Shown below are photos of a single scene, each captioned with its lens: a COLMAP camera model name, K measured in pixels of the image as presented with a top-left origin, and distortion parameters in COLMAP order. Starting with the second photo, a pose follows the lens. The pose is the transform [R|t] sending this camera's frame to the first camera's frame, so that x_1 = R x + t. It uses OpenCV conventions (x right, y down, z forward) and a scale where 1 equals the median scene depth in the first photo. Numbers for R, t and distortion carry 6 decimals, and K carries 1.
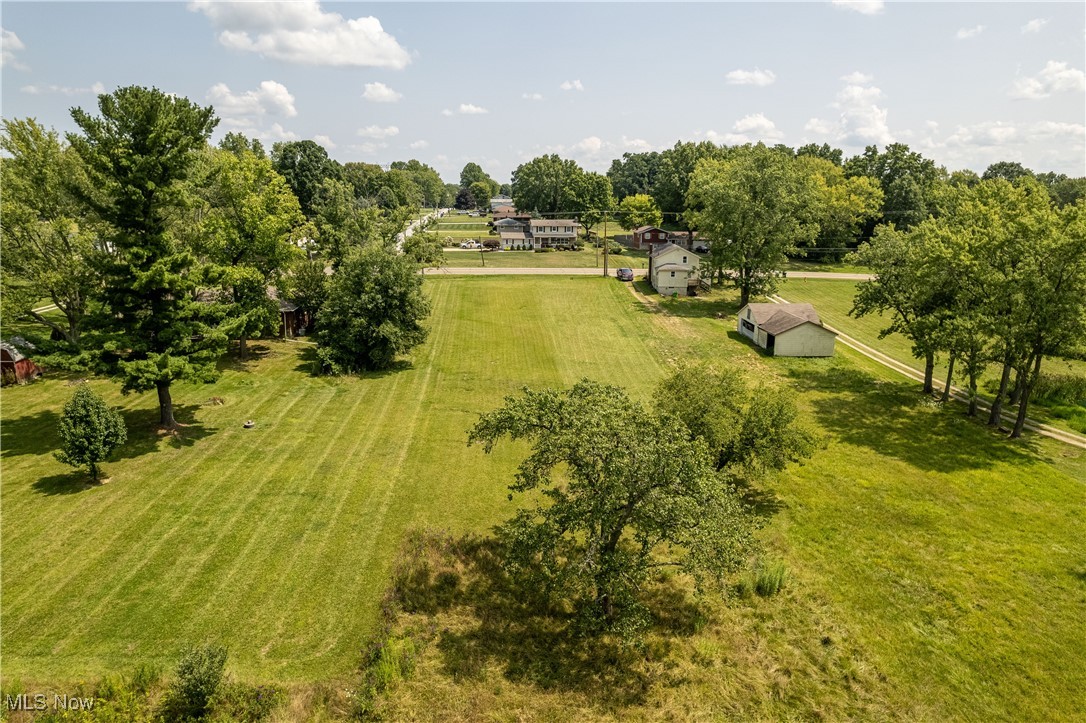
lens RADIAL K [[727.4, 0, 540.5], [0, 727.4, 364.0], [0, 0, 1]] dist [-0.021152, 0.018810]
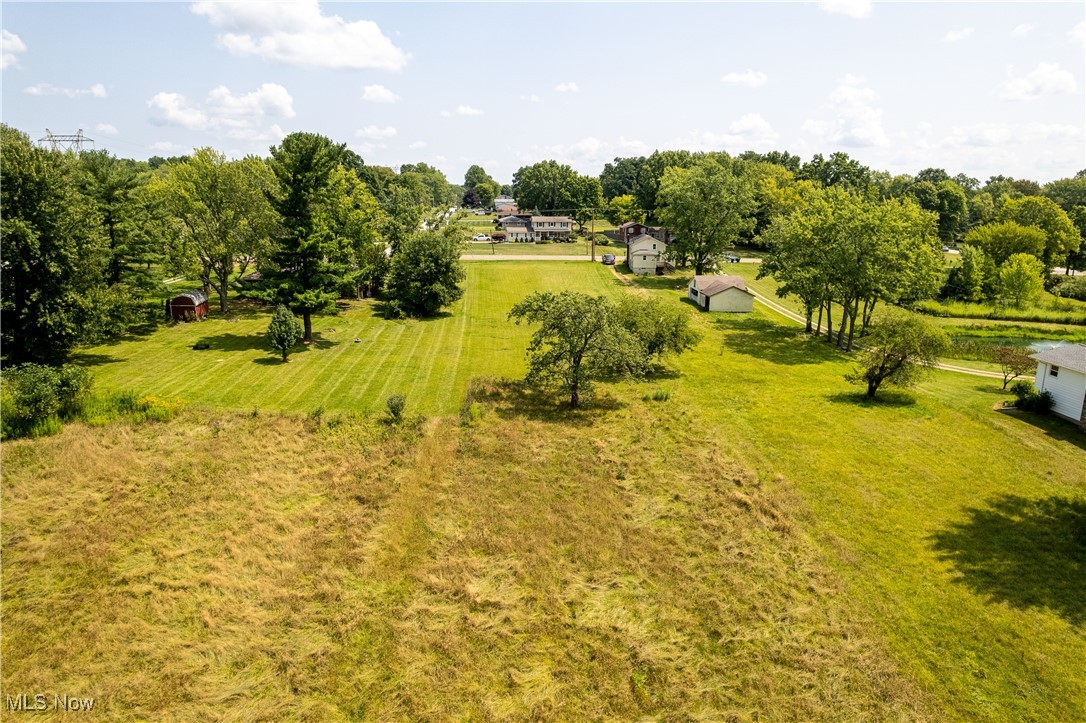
lens RADIAL K [[727.4, 0, 546.8], [0, 727.4, 360.7], [0, 0, 1]] dist [-0.021152, 0.018810]
pose [[0.999937, -0.002751, 0.010881, -0.003217], [0.002805, 0.999984, -0.004975, 0.059547], [-0.010867, 0.005005, 0.999928, -0.258133]]
